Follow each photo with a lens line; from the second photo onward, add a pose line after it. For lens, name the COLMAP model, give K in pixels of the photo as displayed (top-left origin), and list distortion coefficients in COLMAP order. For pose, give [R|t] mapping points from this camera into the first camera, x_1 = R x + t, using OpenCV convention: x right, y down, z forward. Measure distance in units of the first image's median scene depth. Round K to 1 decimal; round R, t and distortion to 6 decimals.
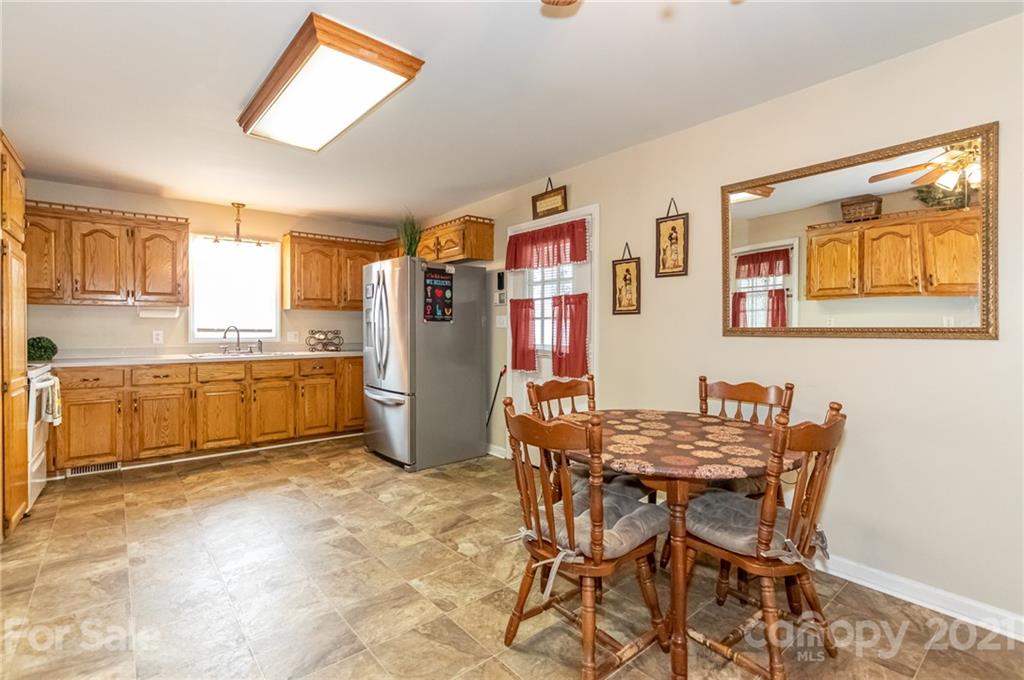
lens RADIAL K [[475.7, 0, 511.4], [0, 475.7, 328.9], [0, 0, 1]] dist [0.005783, -0.005504]
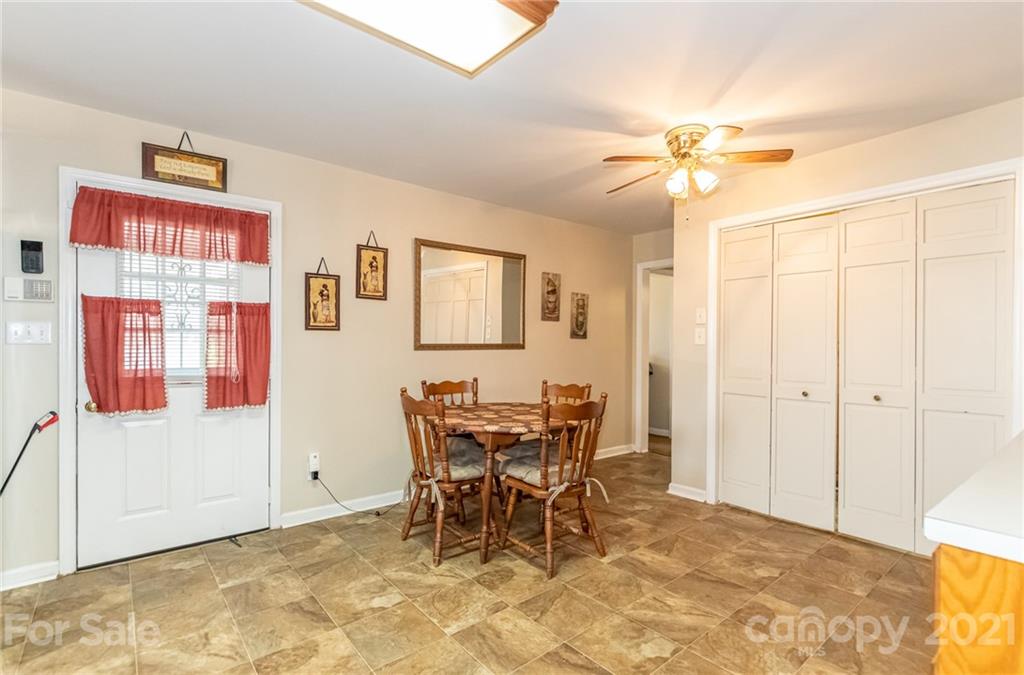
lens RADIAL K [[475.7, 0, 512.9], [0, 475.7, 346.2], [0, 0, 1]] dist [0.005783, -0.005504]
pose [[0.004241, -0.006564, 0.999969, -0.611627], [-0.000052, 0.999978, 0.006564, -0.003271], [-0.999991, -0.000080, 0.004241, 0.493816]]
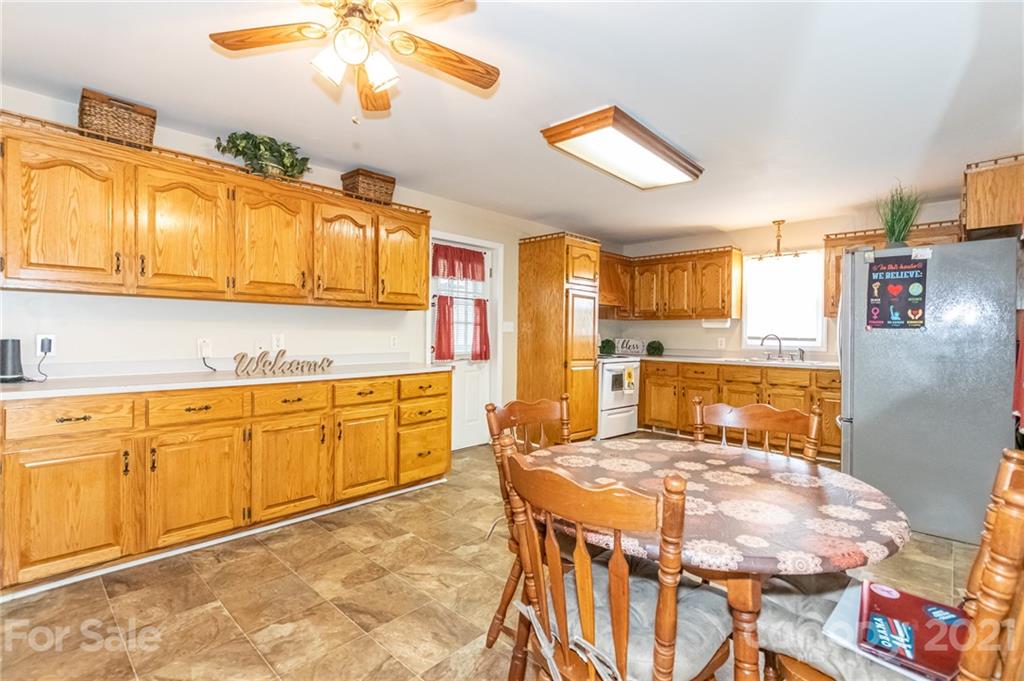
lens RADIAL K [[475.7, 0, 508.3], [0, 475.7, 335.5], [0, 0, 1]] dist [0.005783, -0.005504]
pose [[0.114869, 0.004993, -0.993368, 0.513991], [-0.013191, 0.999907, 0.003500, 0.000296], [0.993293, 0.012702, 0.114924, 0.331329]]
